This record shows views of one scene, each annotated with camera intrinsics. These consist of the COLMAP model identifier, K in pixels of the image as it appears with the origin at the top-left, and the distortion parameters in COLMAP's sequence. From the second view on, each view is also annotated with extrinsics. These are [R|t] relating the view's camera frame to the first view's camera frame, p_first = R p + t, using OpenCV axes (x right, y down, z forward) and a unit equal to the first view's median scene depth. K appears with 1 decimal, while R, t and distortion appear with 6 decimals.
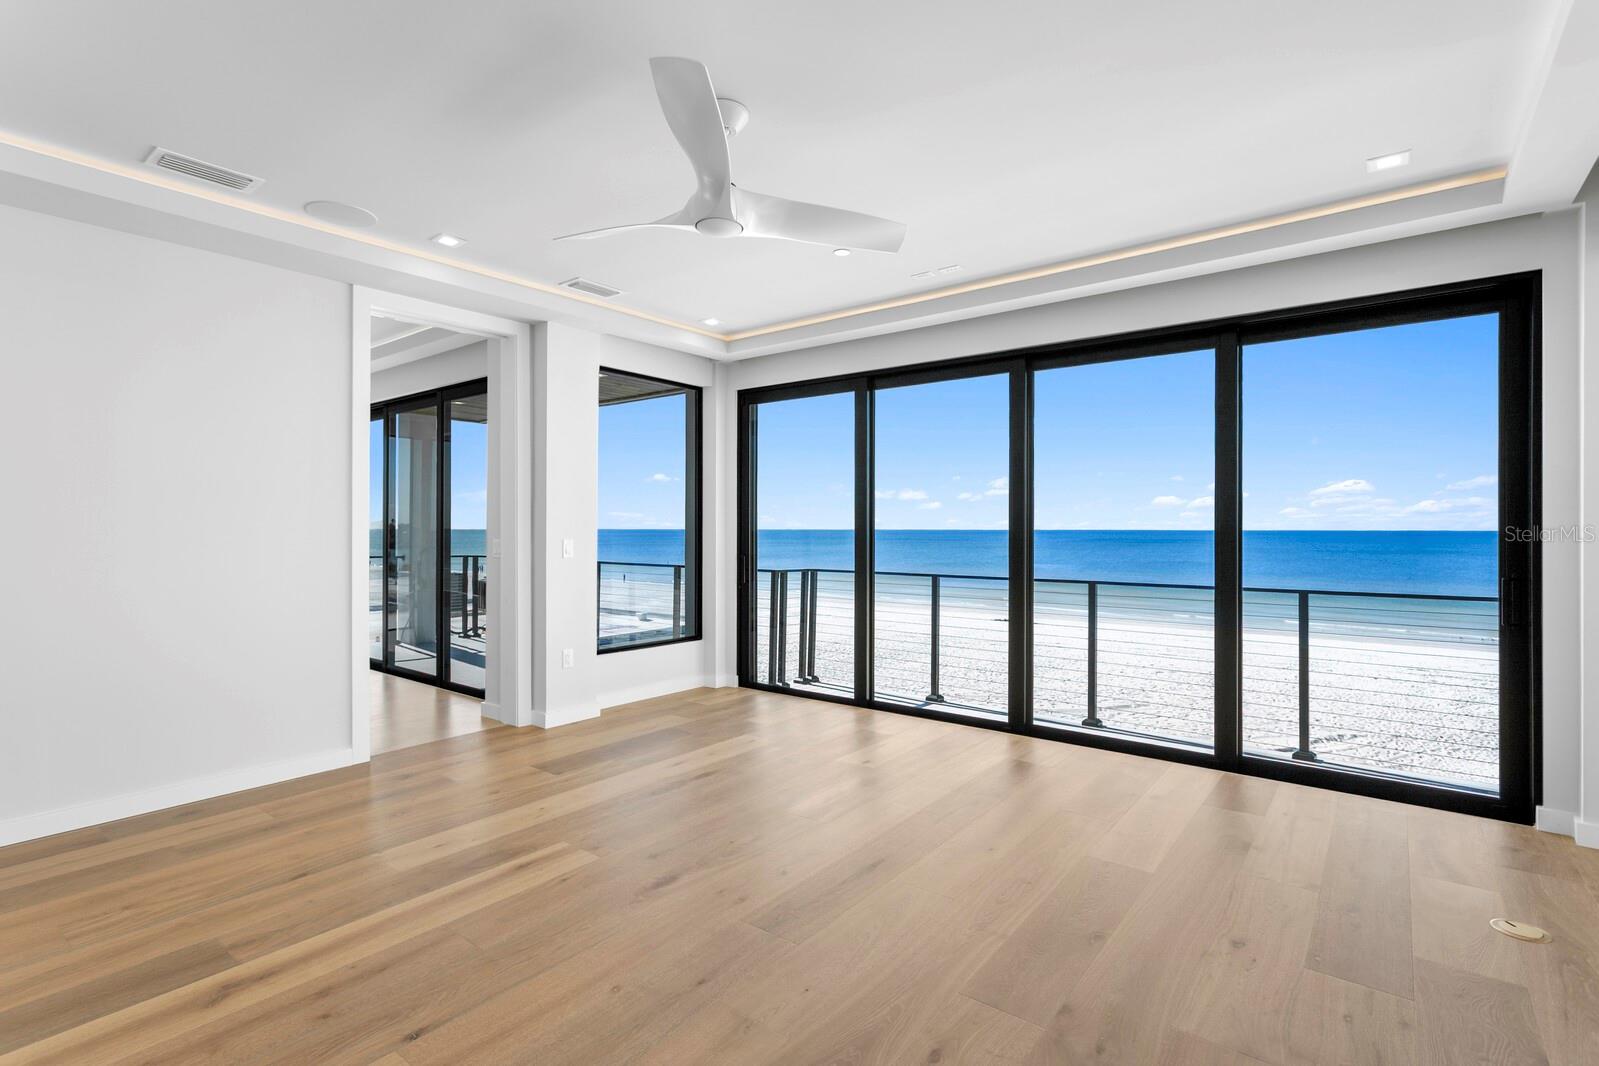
lens RADIAL K [[777.0, 0, 769.2], [0, 777.0, 526.0], [0, 0, 1]] dist [-0.000788, 0.000368]
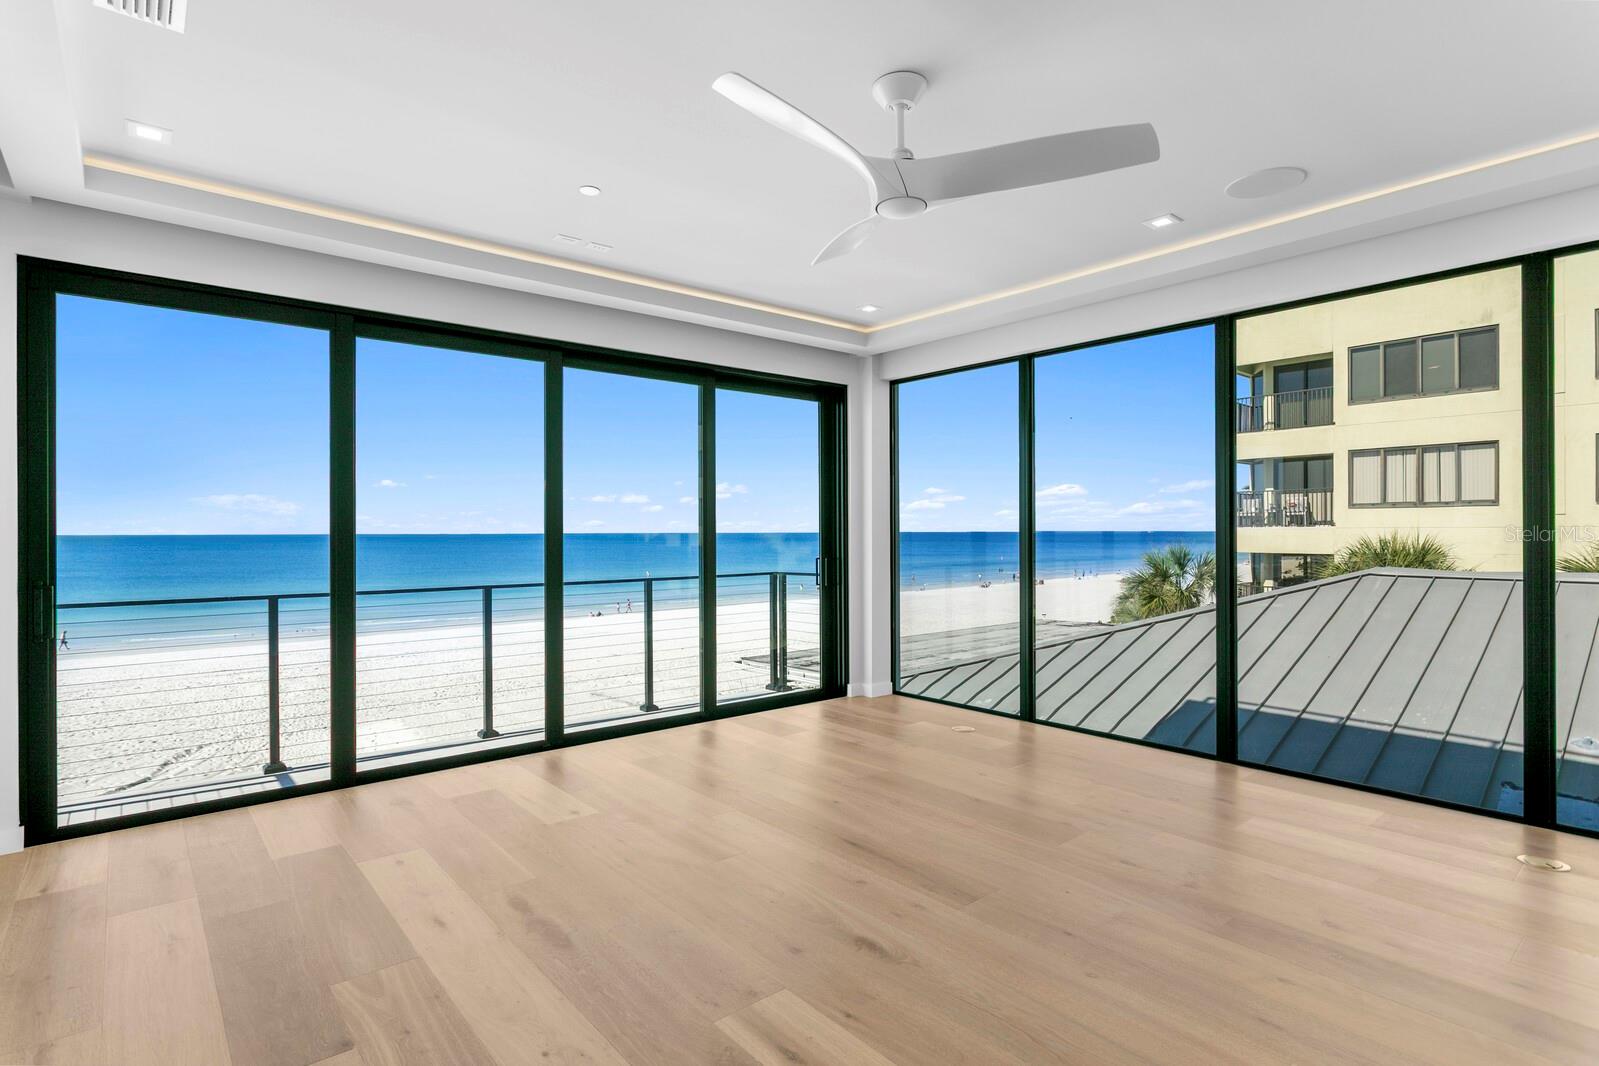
lens RADIAL K [[802.6, 0, 799.5], [0, 802.6, 533.0], [0, 0, 1]] dist [-0.002873, 0.000788]
pose [[0.176227, -0.001775, 0.984348, -0.579284], [-0.000130, 0.999998, 0.001827, 0.004591], [-0.984350, -0.000450, 0.176226, 0.529992]]
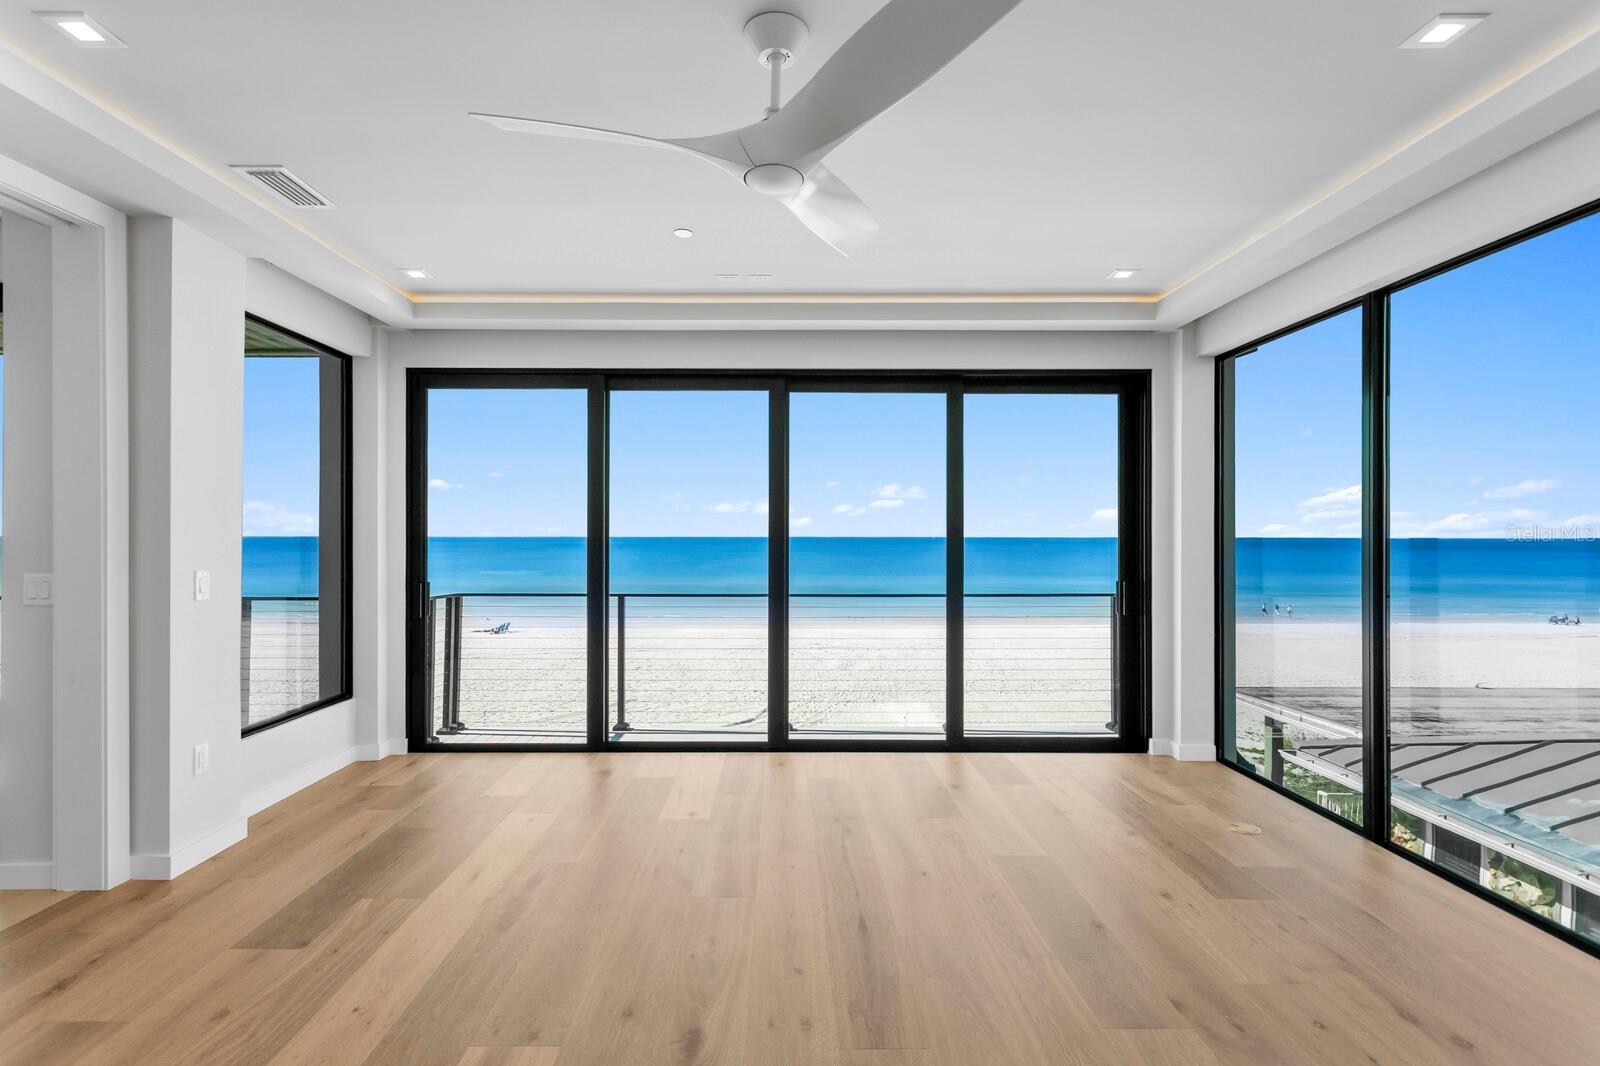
lens RADIAL K [[774.3, 0, 783.7], [0, 774.3, 524.5], [0, 0, 1]] dist [0.004755, 0.001192]
pose [[0.768935, 0.010252, 0.639244, -0.311232], [-0.002209, 0.999908, -0.013379, -0.011510], [-0.639323, 0.008876, 0.768887, 0.217857]]
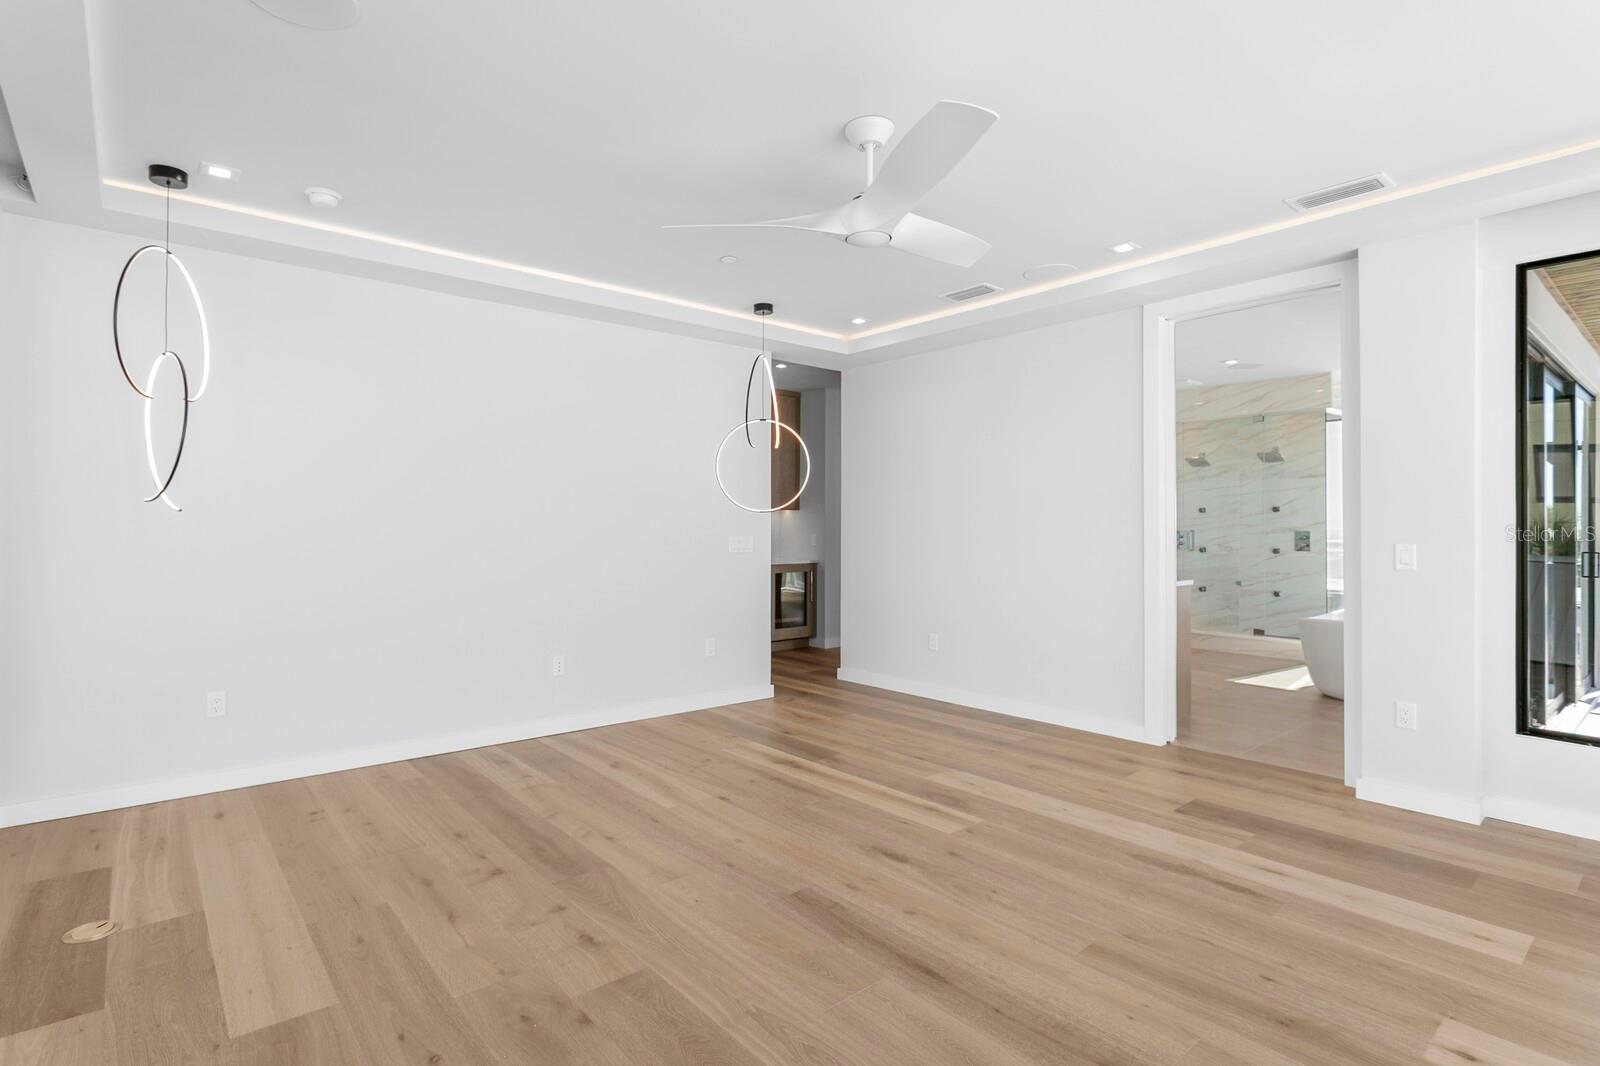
lens RADIAL K [[781.3, 0, 777.7], [0, 781.3, 530.8], [0, 0, 1]] dist [-0.013813, 0.001160]
pose [[-0.198973, 0.006409, -0.979984, 0.544916], [0.002376, 0.999979, 0.006057, 0.000692], [0.980002, -0.001123, -0.198985, 0.606494]]
